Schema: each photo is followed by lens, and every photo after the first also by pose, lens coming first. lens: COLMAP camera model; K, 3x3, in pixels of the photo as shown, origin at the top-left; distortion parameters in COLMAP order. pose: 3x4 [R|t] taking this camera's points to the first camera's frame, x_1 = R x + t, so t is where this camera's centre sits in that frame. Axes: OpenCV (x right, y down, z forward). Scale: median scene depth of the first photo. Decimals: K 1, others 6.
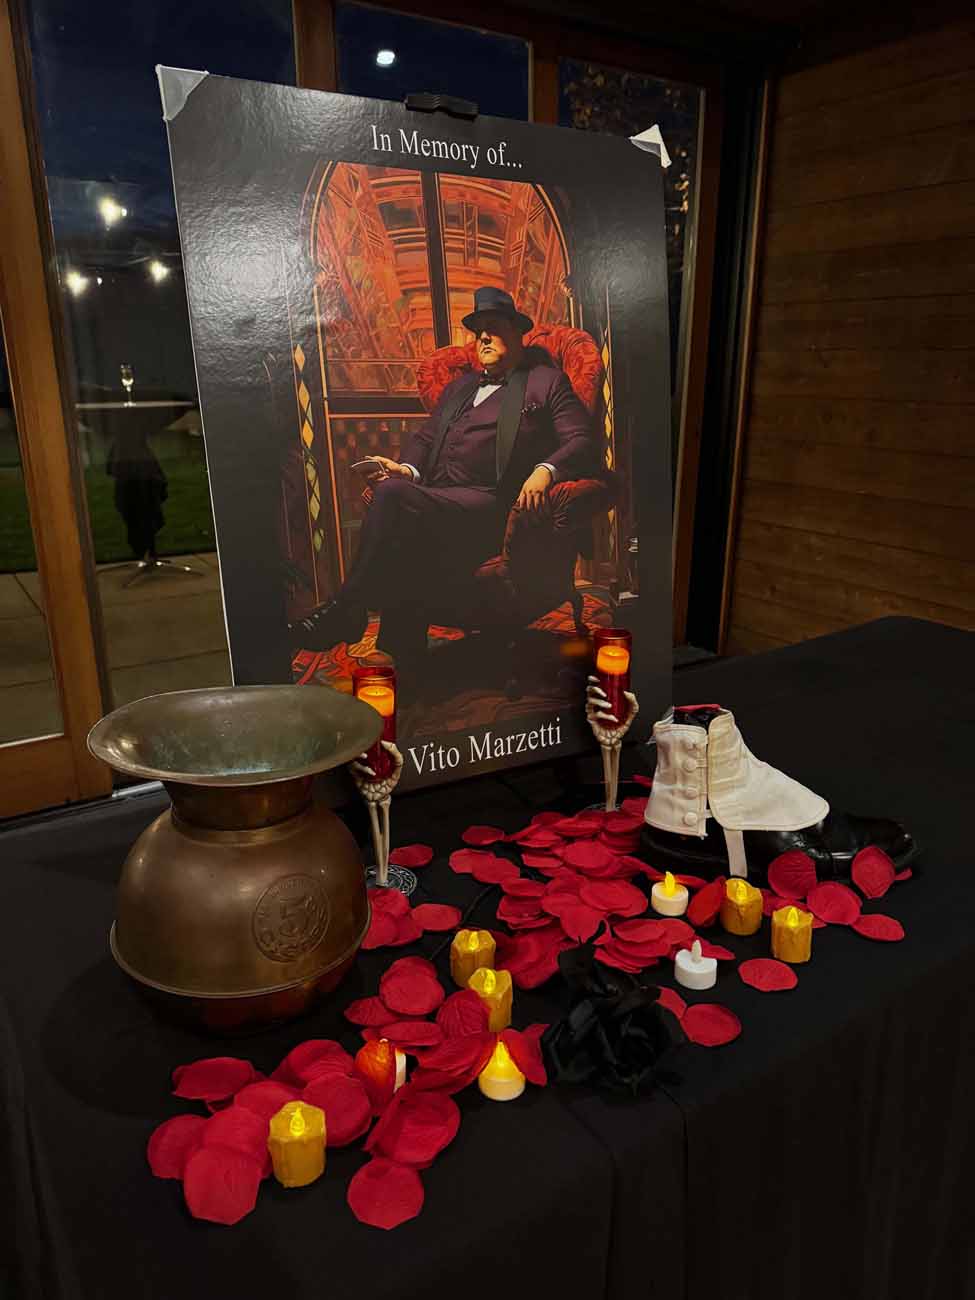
lens RADIAL K [[915.2, 0, 484.4], [0, 915.2, 648.3], [0, 0, 1]] dist [0.005641, -0.011081]
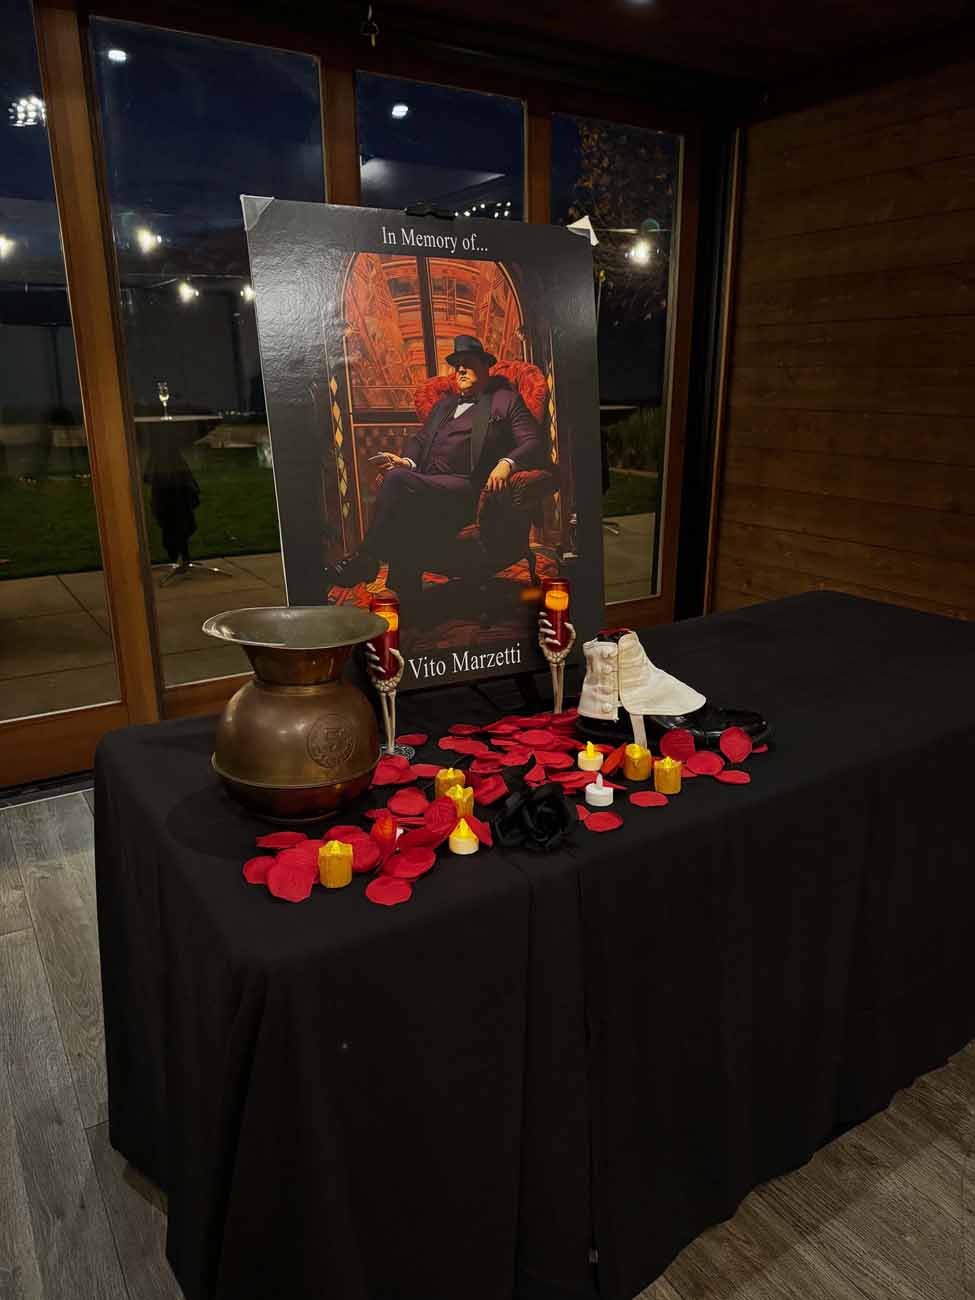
lens RADIAL K [[915.2, 0, 491.4], [0, 915.2, 655.0], [0, 0, 1]] dist [0.005641, -0.011081]
pose [[0.999921, -0.000949, -0.012548, 0.063171], [0.000873, 0.999981, -0.006059, 0.112740], [0.012554, 0.006048, 0.999903, -0.419951]]
